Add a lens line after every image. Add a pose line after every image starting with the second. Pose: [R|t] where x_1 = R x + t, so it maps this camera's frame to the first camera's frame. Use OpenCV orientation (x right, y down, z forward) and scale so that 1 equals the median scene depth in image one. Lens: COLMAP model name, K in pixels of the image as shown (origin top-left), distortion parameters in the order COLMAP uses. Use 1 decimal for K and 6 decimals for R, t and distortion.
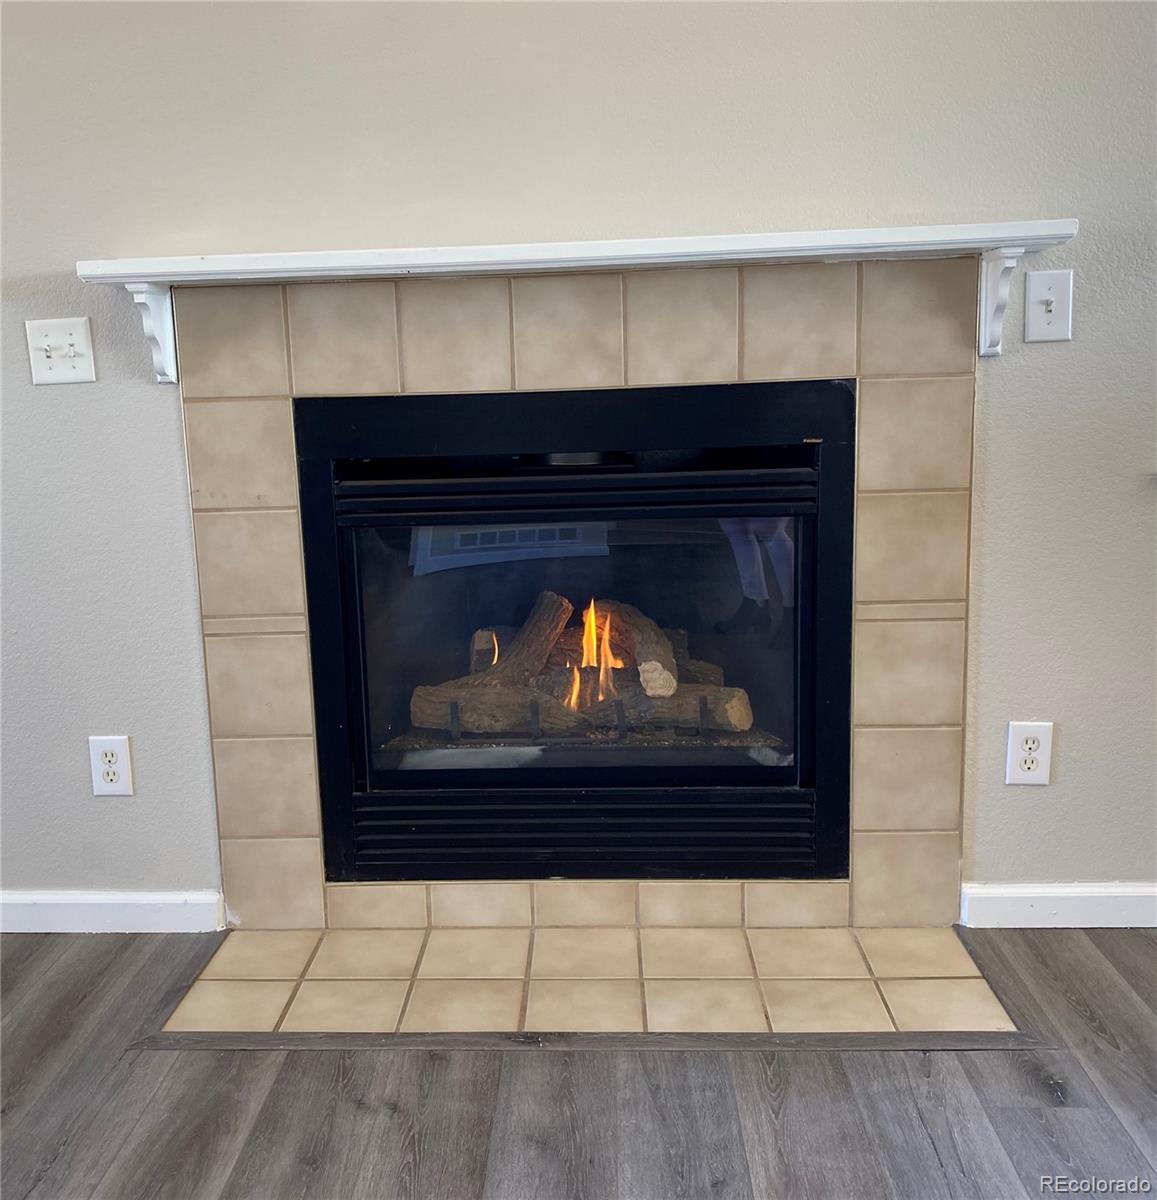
lens RADIAL K [[1232.2, 0, 527.9], [0, 1232.2, 598.3], [0, 0, 1]] dist [0.012757, -0.004048]
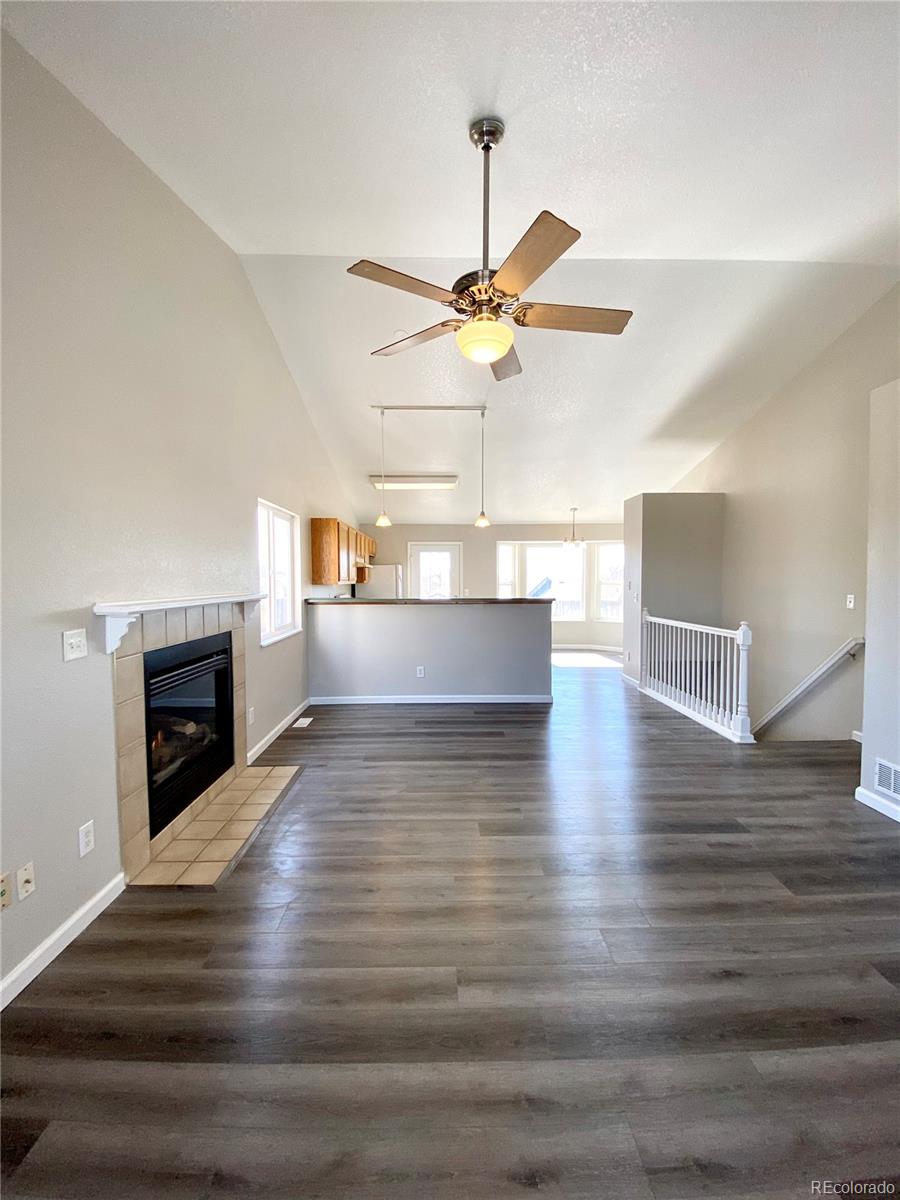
lens RADIAL K [[493.8, 0, 450.0], [0, 493.8, 600.0], [0, 0, 1]] dist [0.019789, -0.023802]
pose [[-0.082620, -0.011336, 0.996517, -1.286666], [0.184045, 0.982562, 0.026436, -0.178834], [-0.979439, 0.185588, -0.079093, 0.414510]]
